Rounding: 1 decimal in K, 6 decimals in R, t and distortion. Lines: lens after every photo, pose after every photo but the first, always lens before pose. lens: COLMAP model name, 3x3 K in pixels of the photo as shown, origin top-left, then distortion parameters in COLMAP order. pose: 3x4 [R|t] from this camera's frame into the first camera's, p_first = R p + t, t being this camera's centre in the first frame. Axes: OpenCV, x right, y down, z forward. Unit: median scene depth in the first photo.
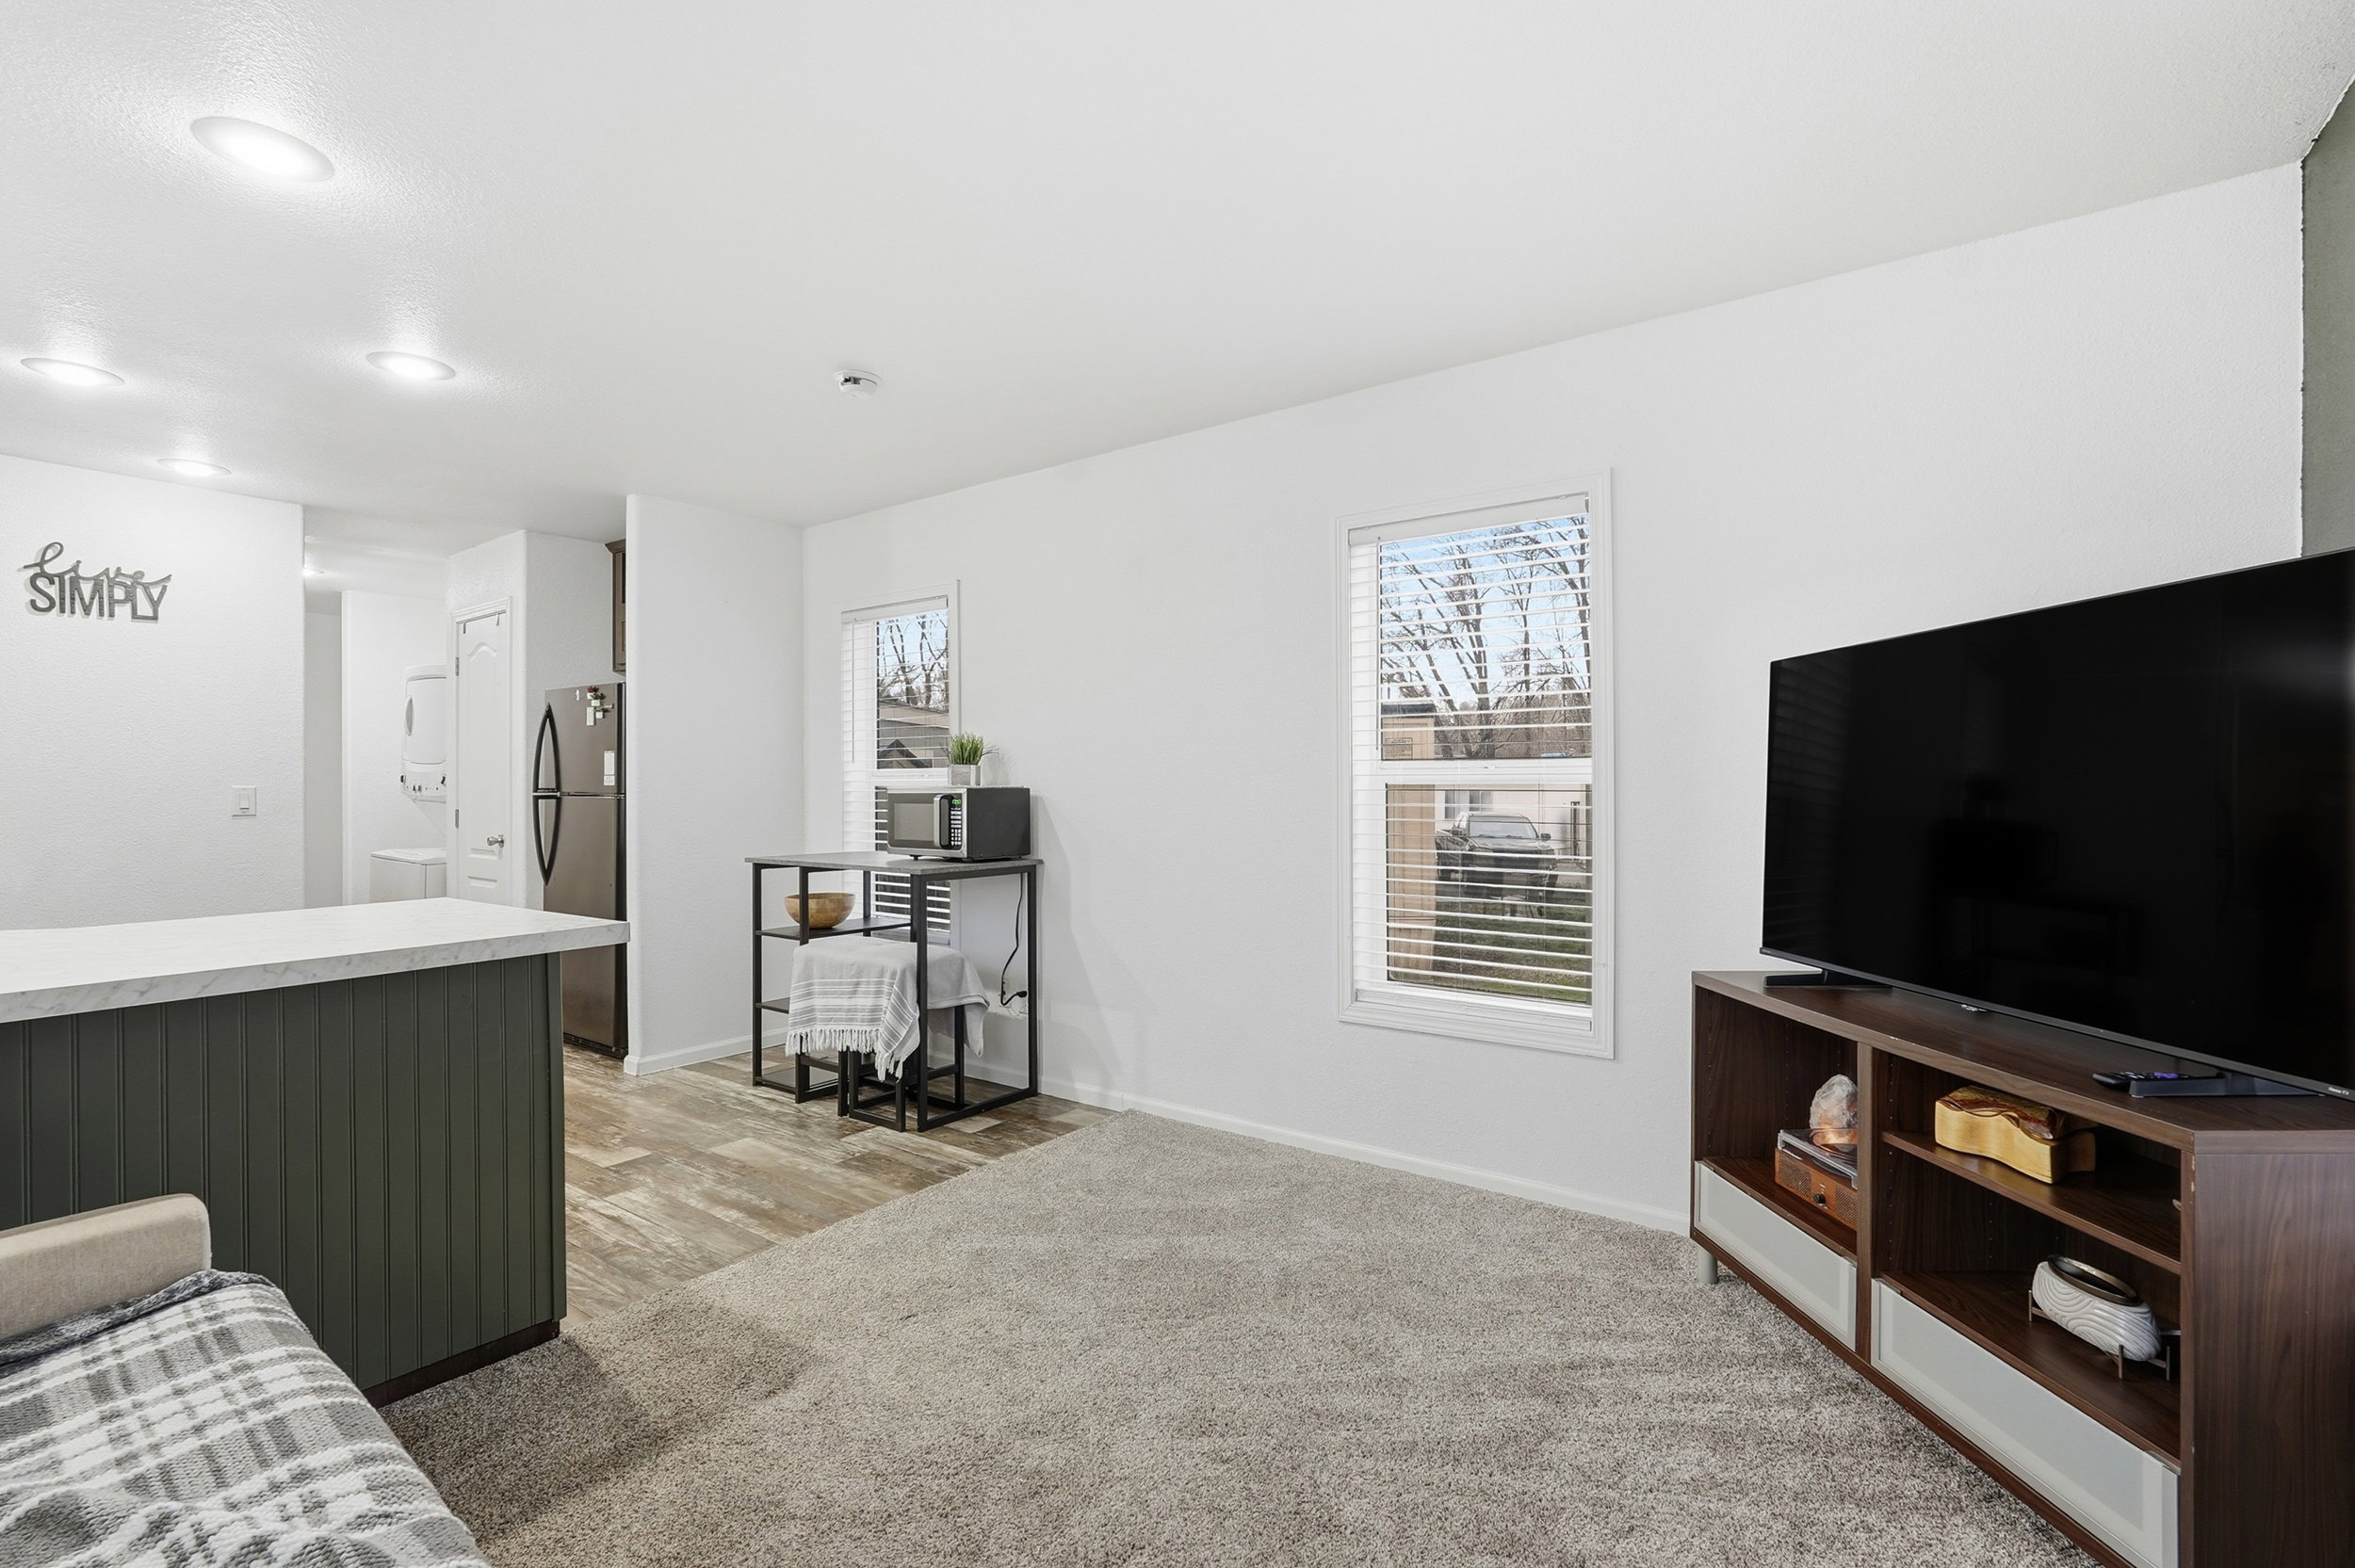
lens RADIAL K [[1062.2, 0, 1158.4], [0, 1062.2, 796.8], [0, 0, 1]] dist [-0.000525, 0.002589]
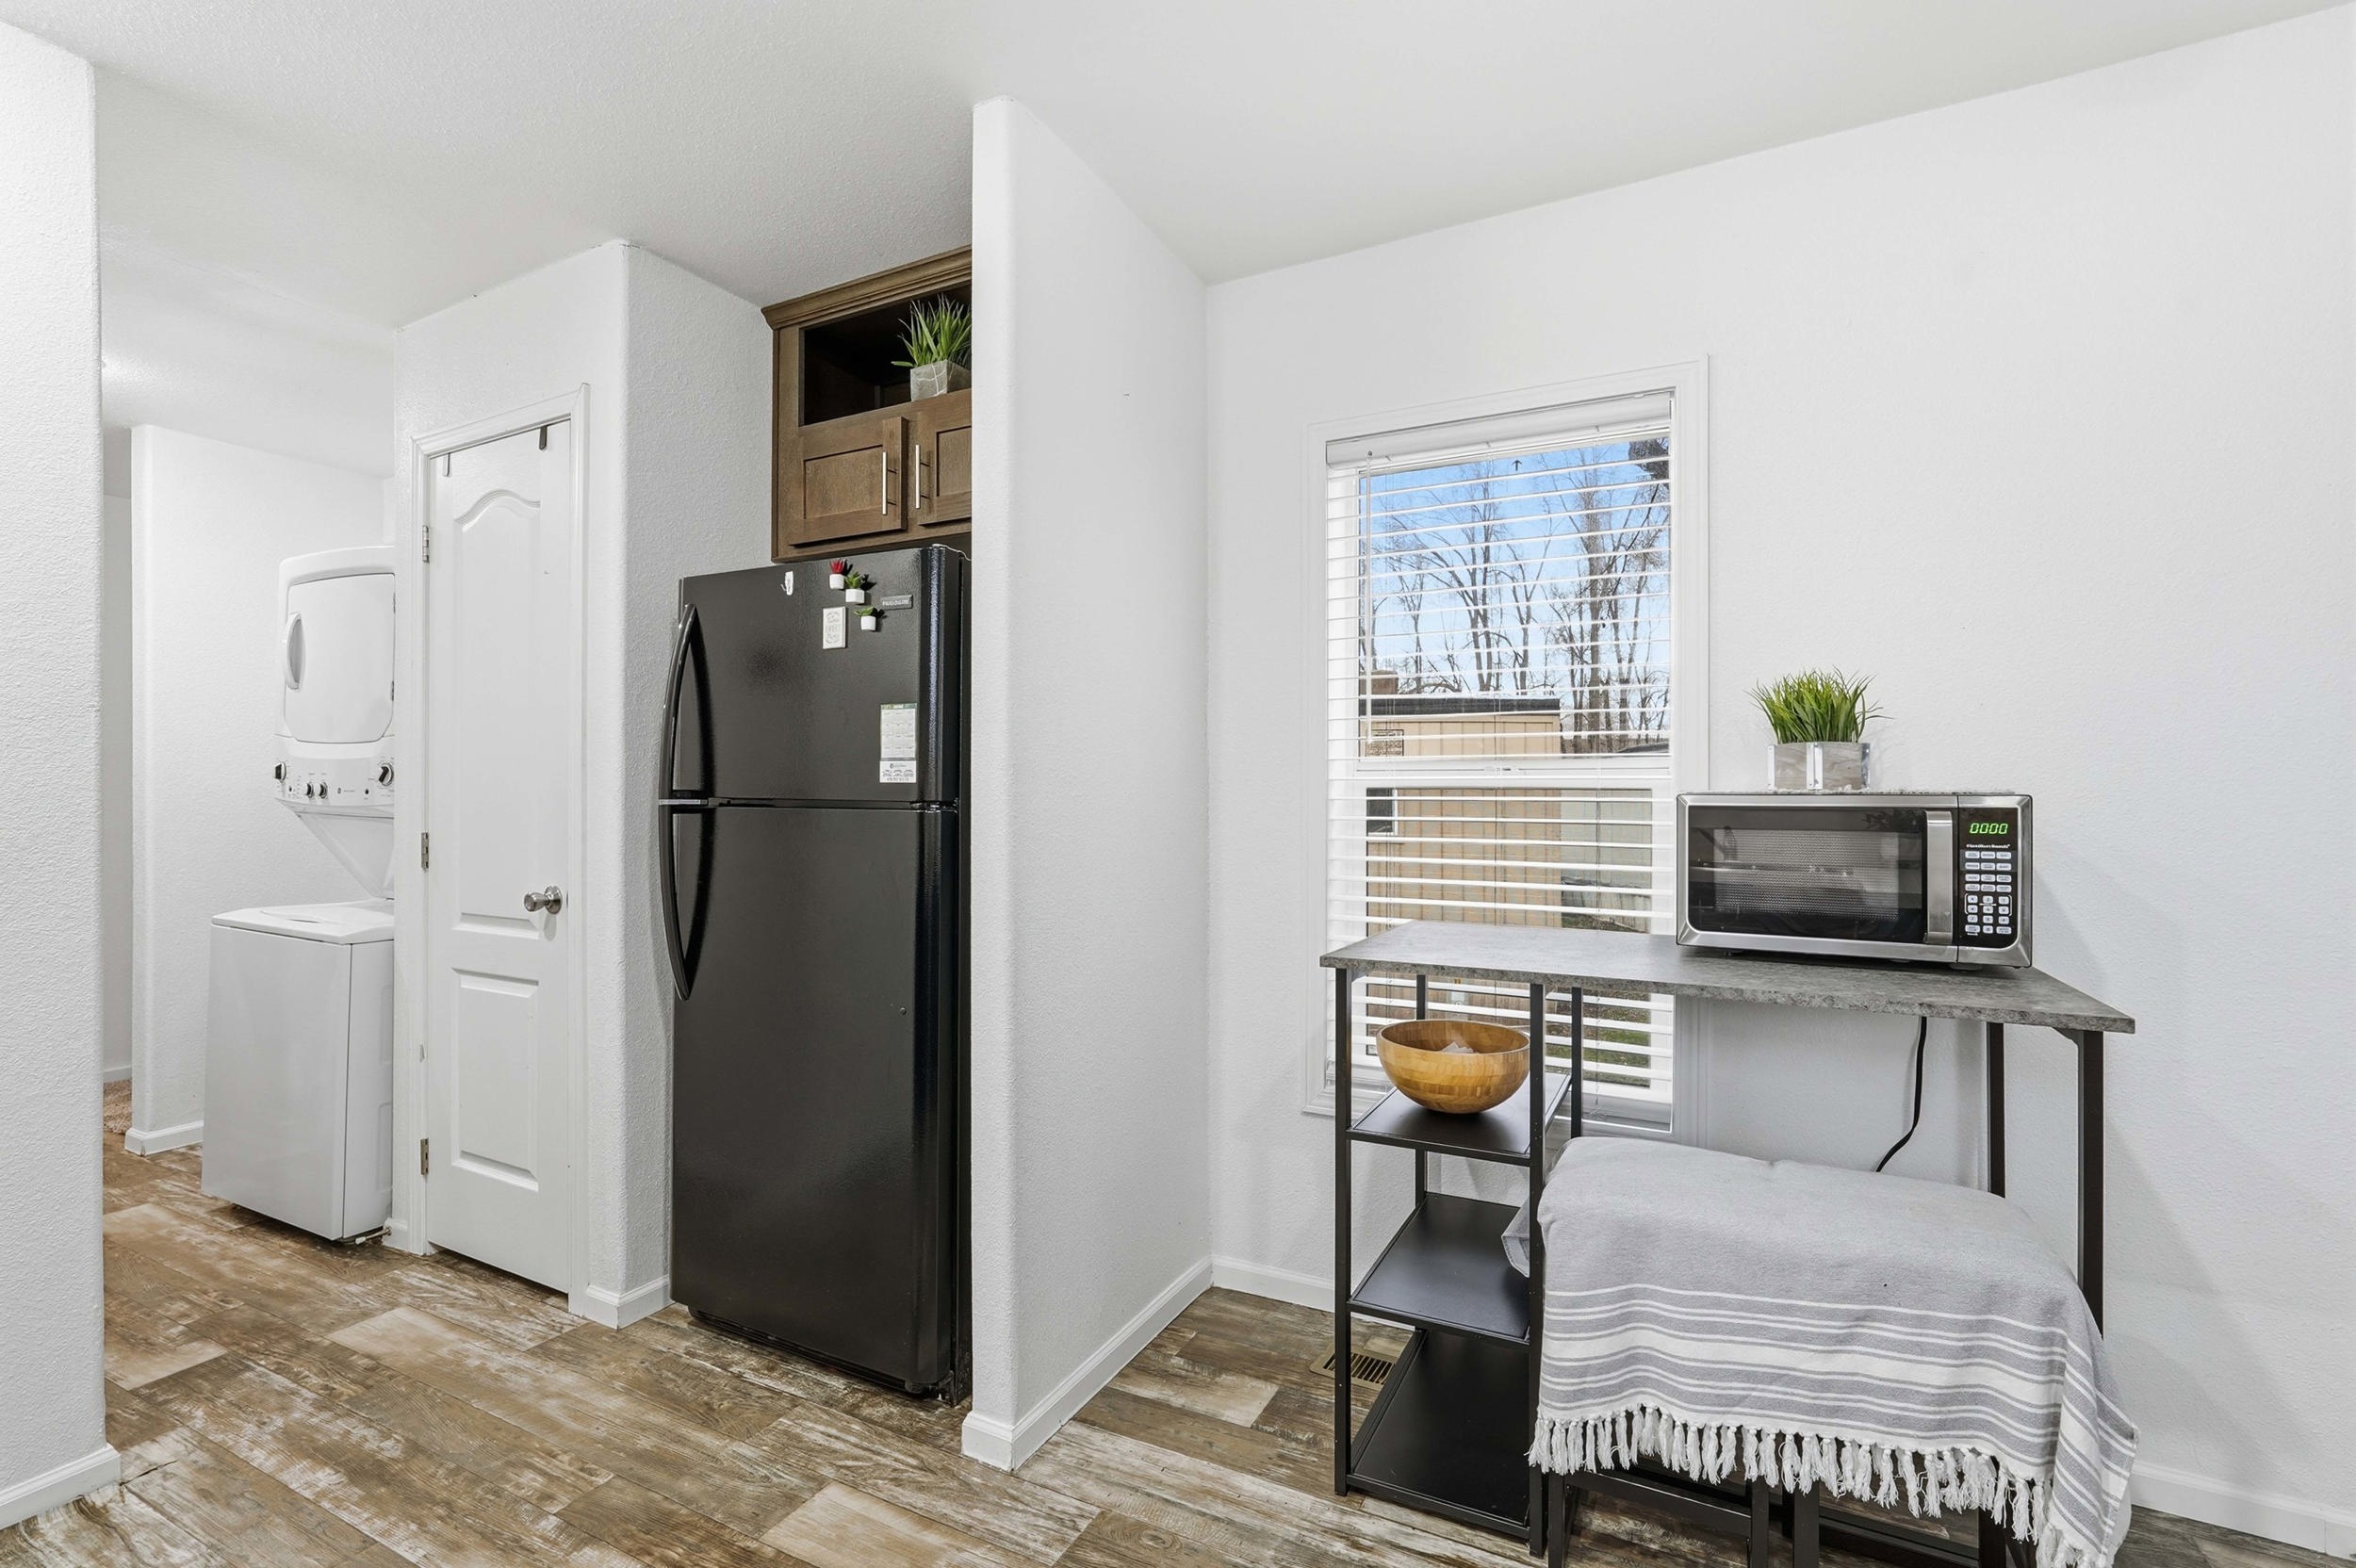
lens RADIAL K [[1062.8, 0, 1142.8], [0, 1062.8, 801.9], [0, 0, 1]] dist [-0.000525, 0.002589]
pose [[0.988873, 0.001944, 0.148748, -0.443724], [-0.001289, 0.999989, -0.004497, -0.000850], [-0.148756, 0.004256, 0.988865, 0.507323]]
